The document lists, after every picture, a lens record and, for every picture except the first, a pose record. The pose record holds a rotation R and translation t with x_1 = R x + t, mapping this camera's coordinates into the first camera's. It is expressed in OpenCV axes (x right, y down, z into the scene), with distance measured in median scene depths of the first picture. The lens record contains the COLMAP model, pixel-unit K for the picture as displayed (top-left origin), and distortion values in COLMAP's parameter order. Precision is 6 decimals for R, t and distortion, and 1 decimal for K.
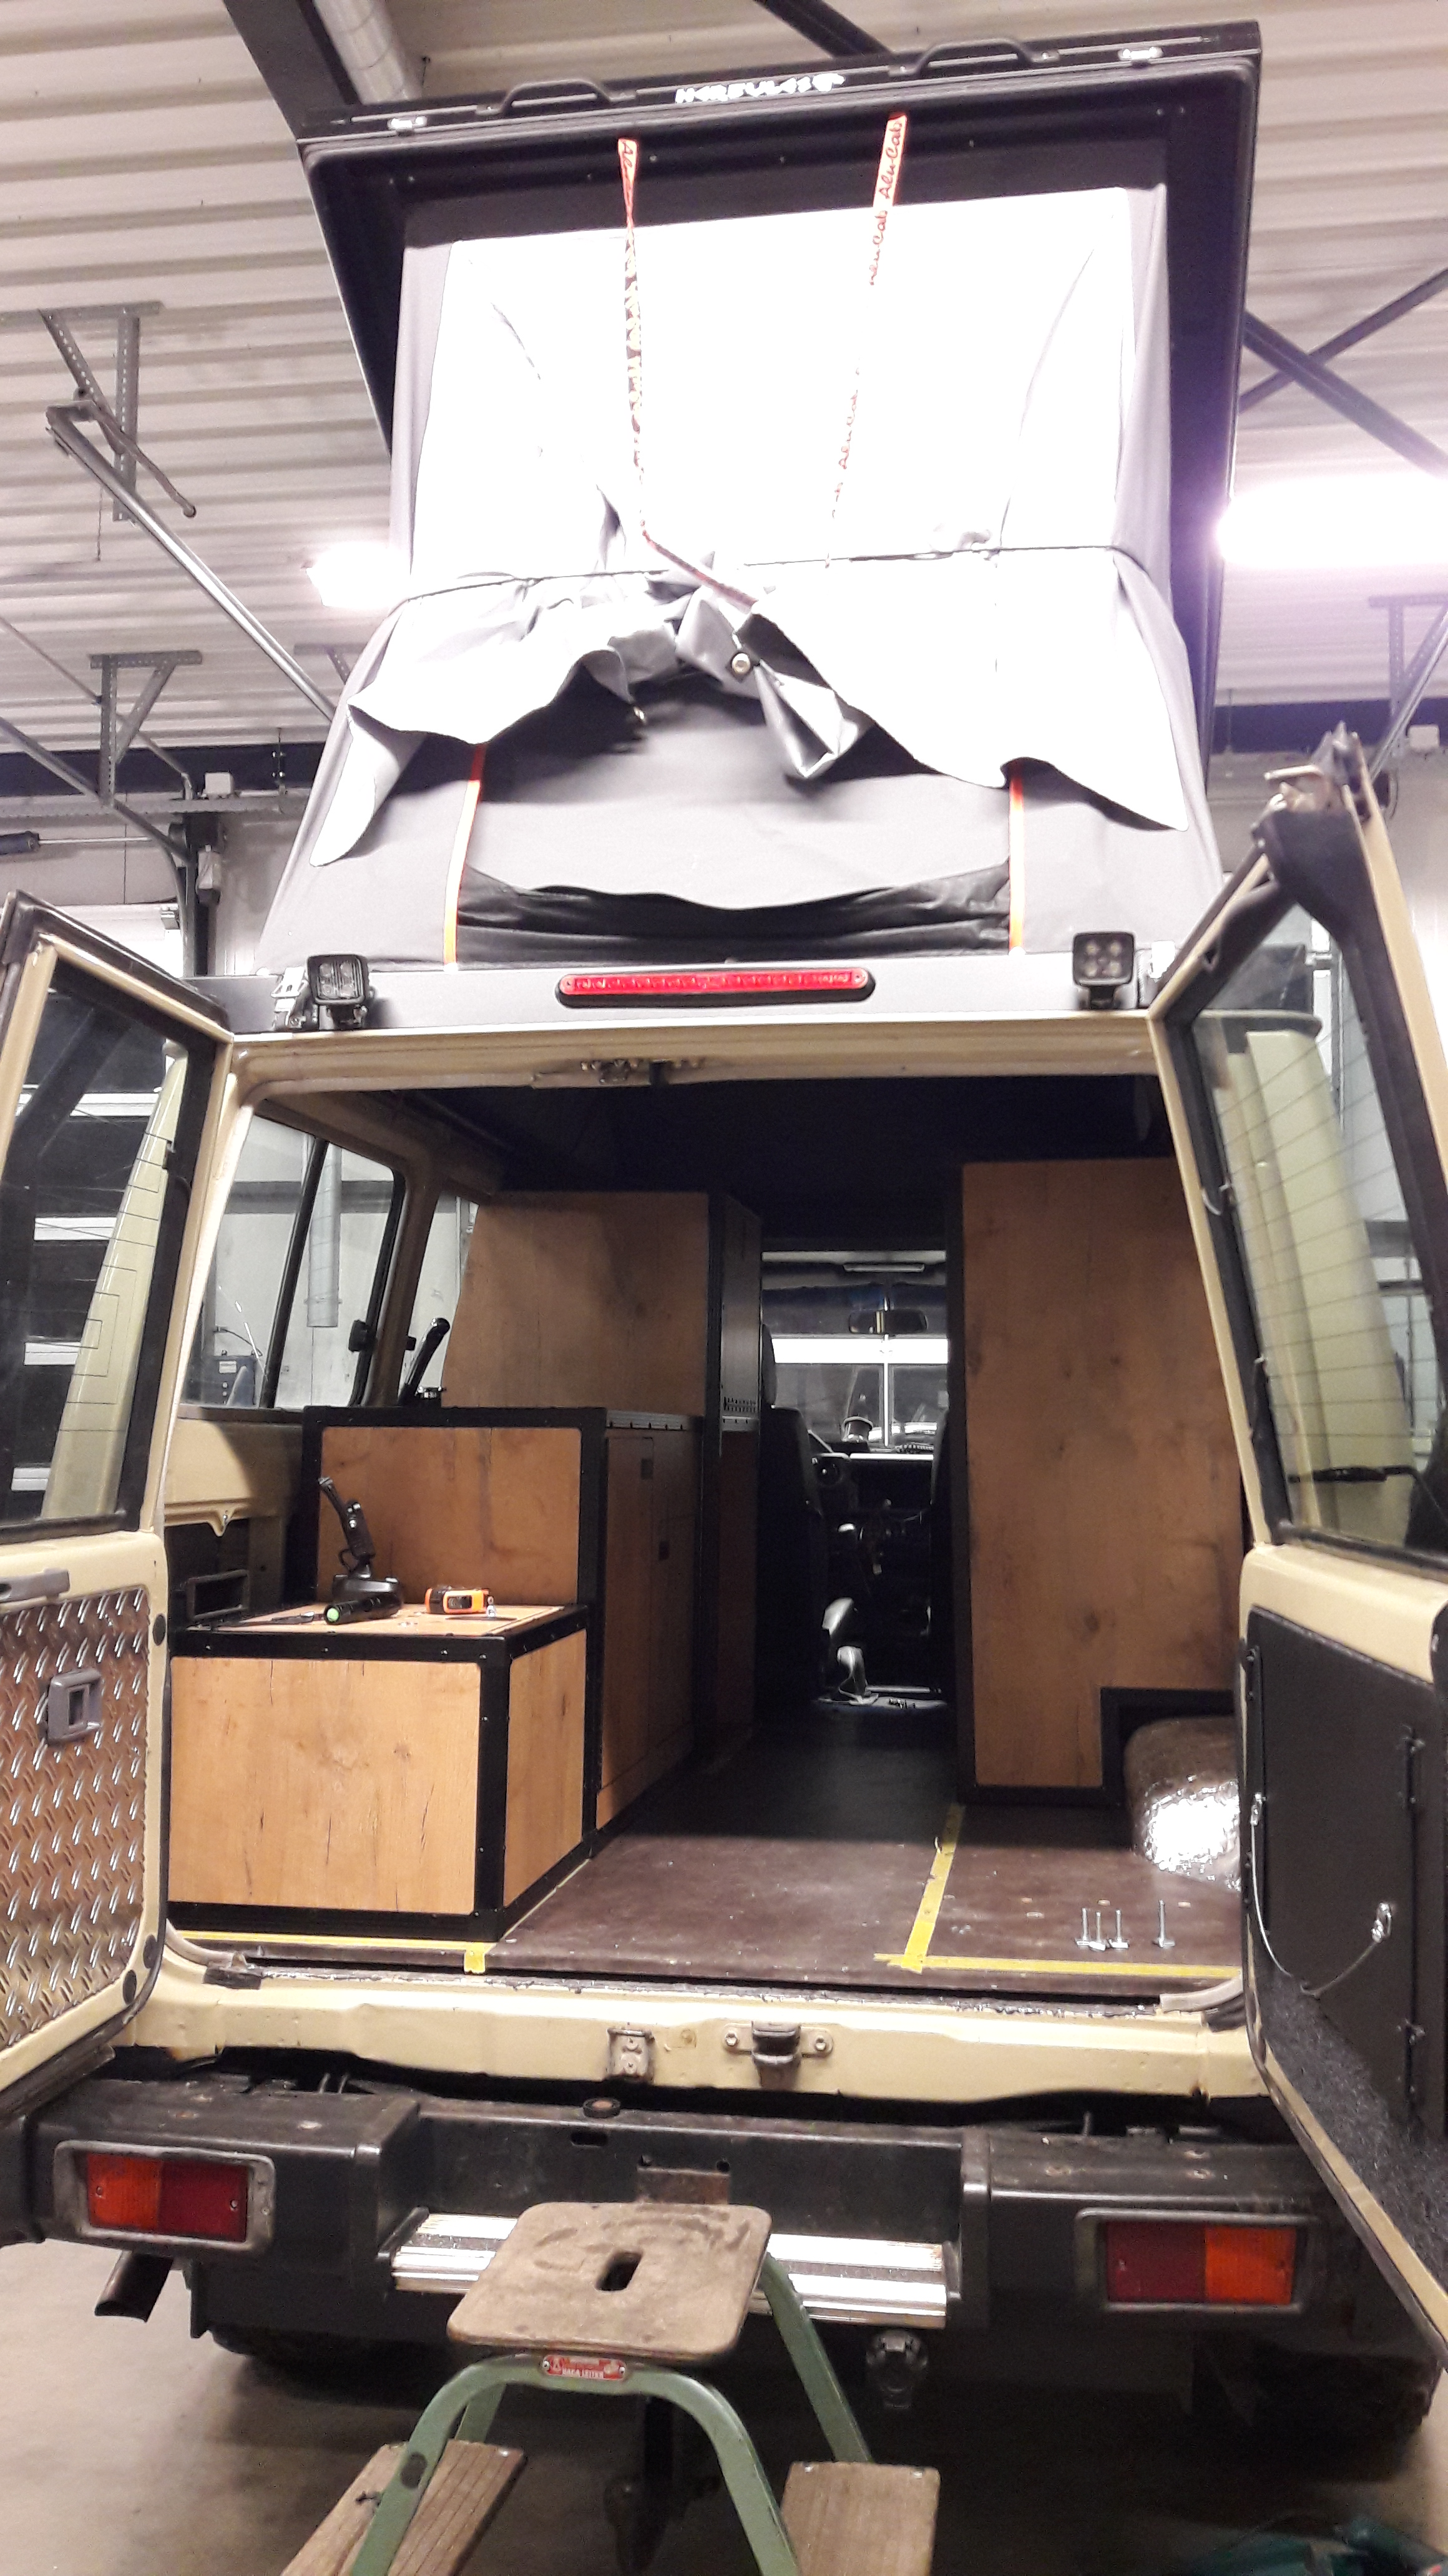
lens RADIAL K [[2110.6, 0, 754.5], [0, 2110.6, 1237.3], [0, 0, 1]] dist [0.236340, -0.635836]
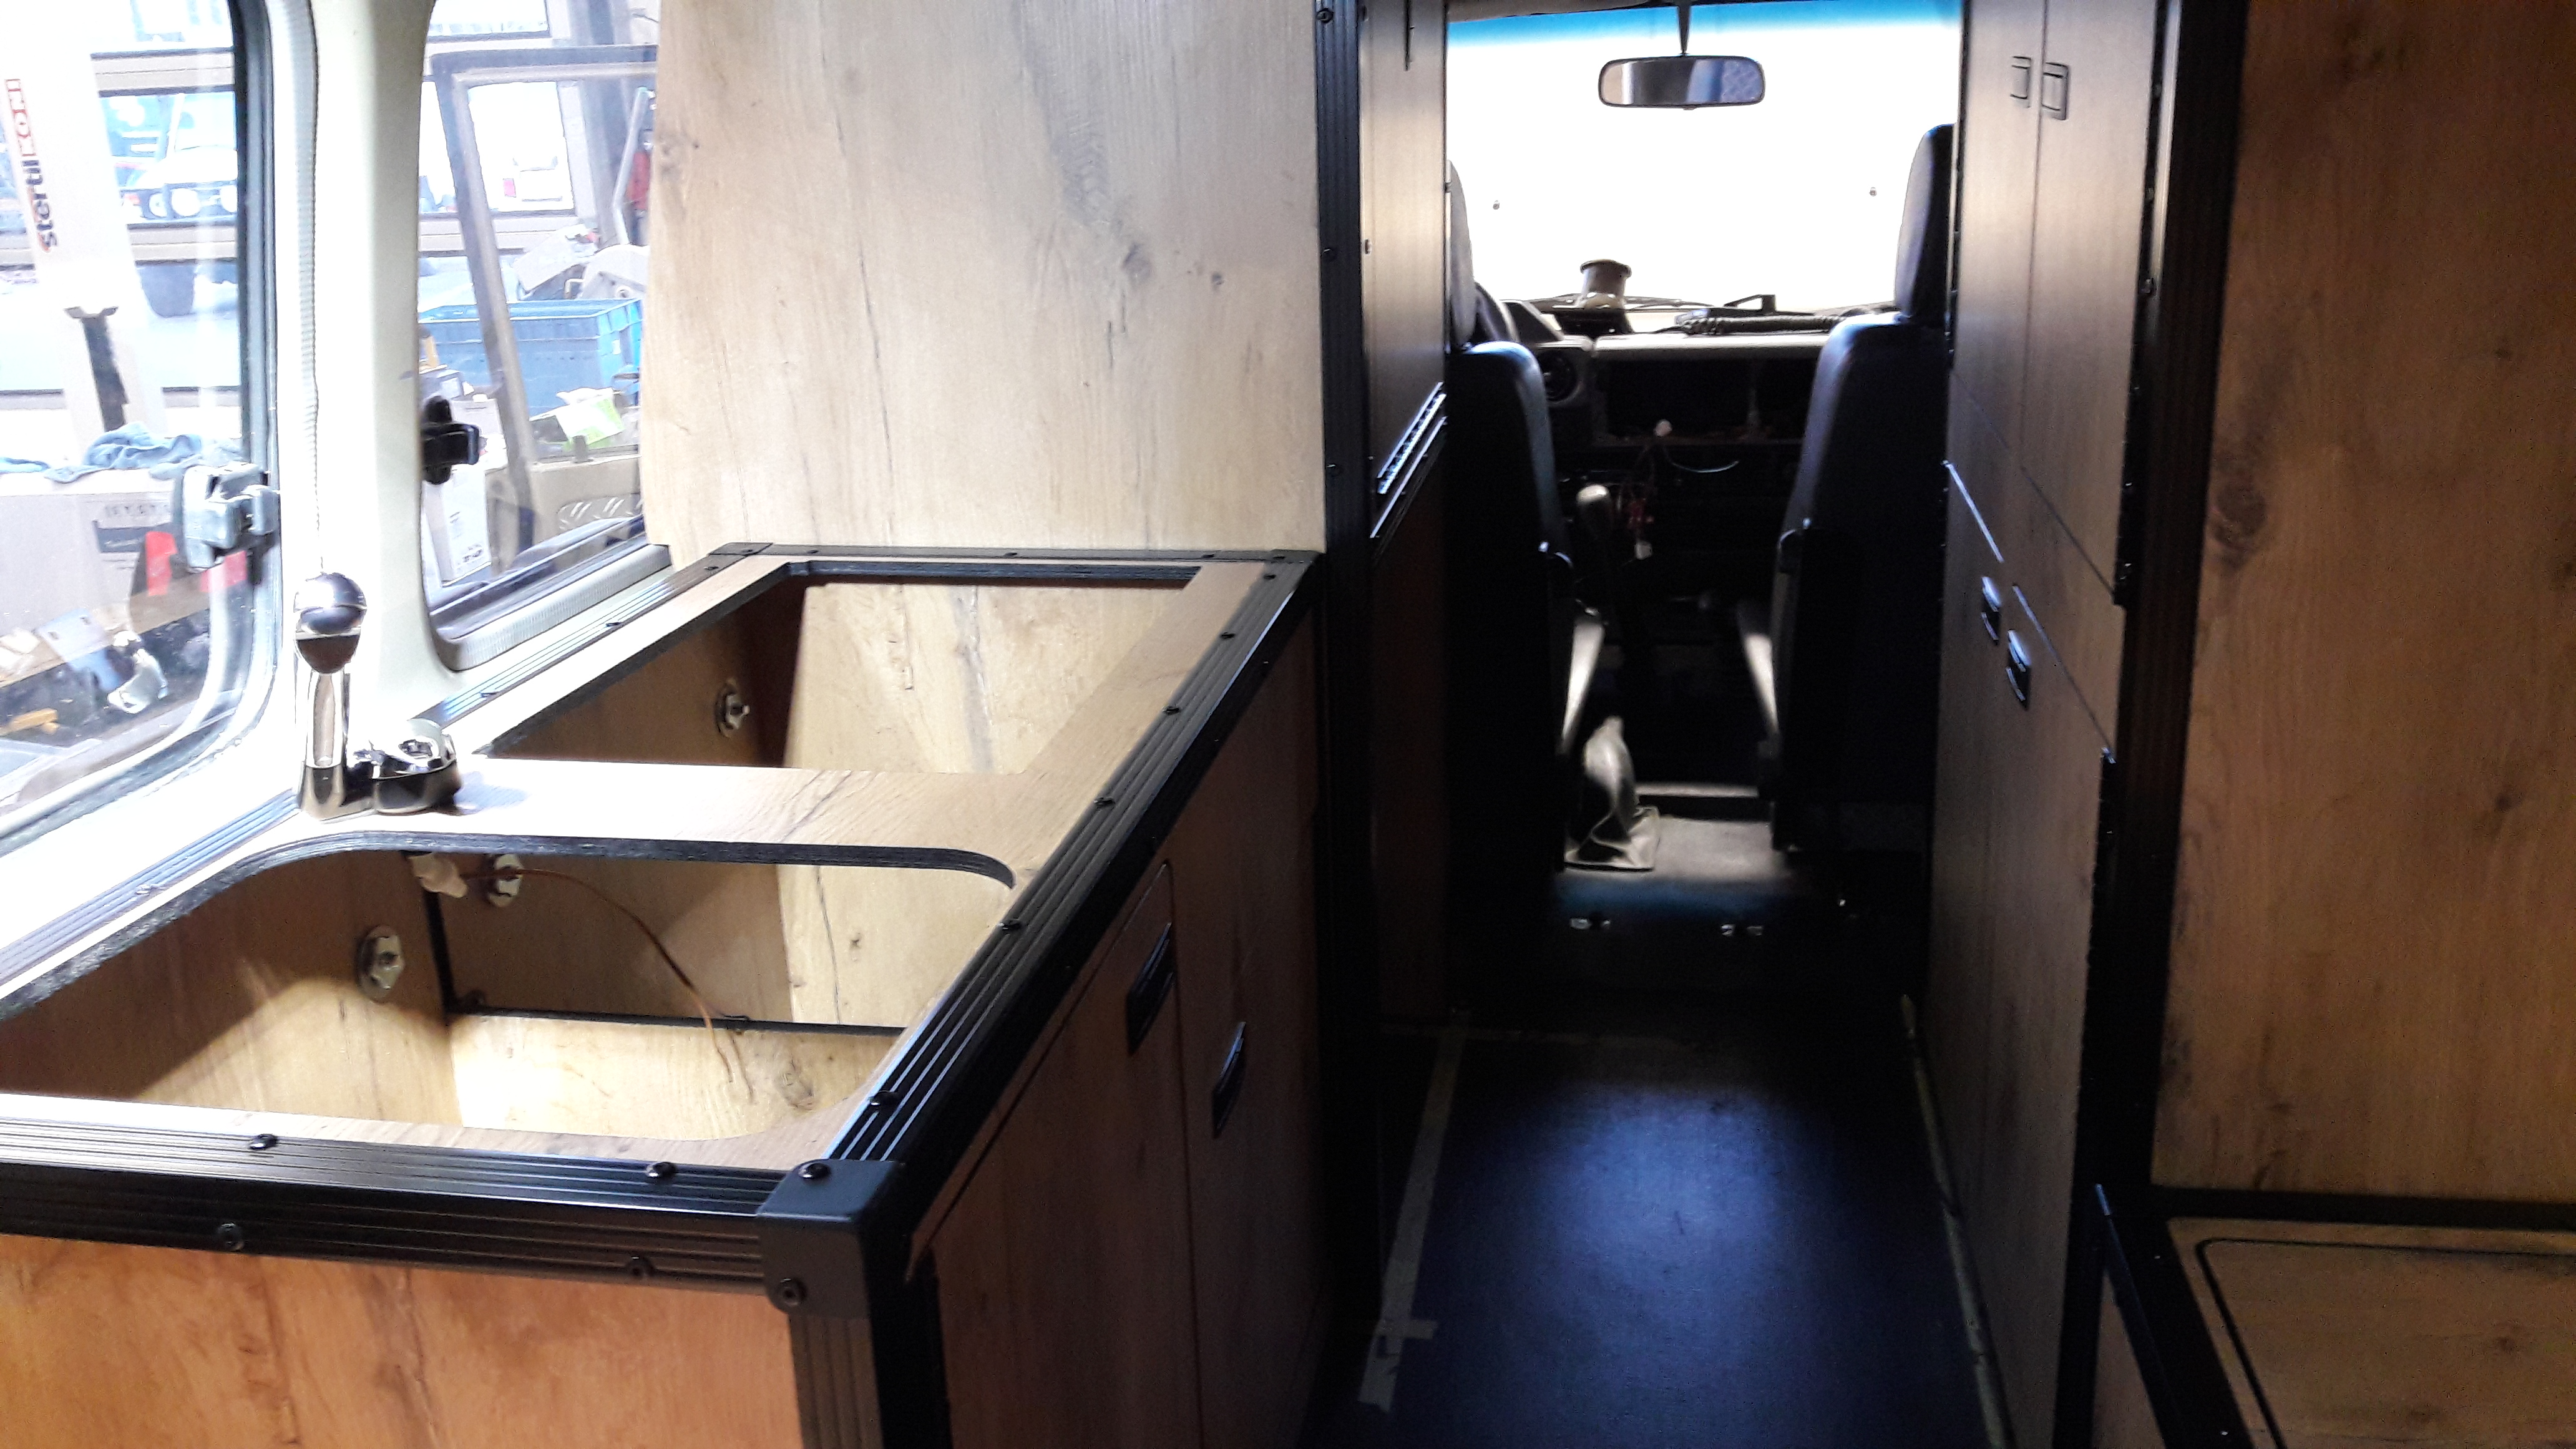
lens RADIAL K [[2165.0, 0, 1194.6], [0, 2165.0, 735.5], [0, 0, 1]] dist [0.098808, -0.195445]
pose [[0.995819, -0.030497, -0.086107, -0.024508], [0.062185, 0.916807, 0.394460, -0.066079], [0.066914, -0.398165, 0.914870, 0.994715]]
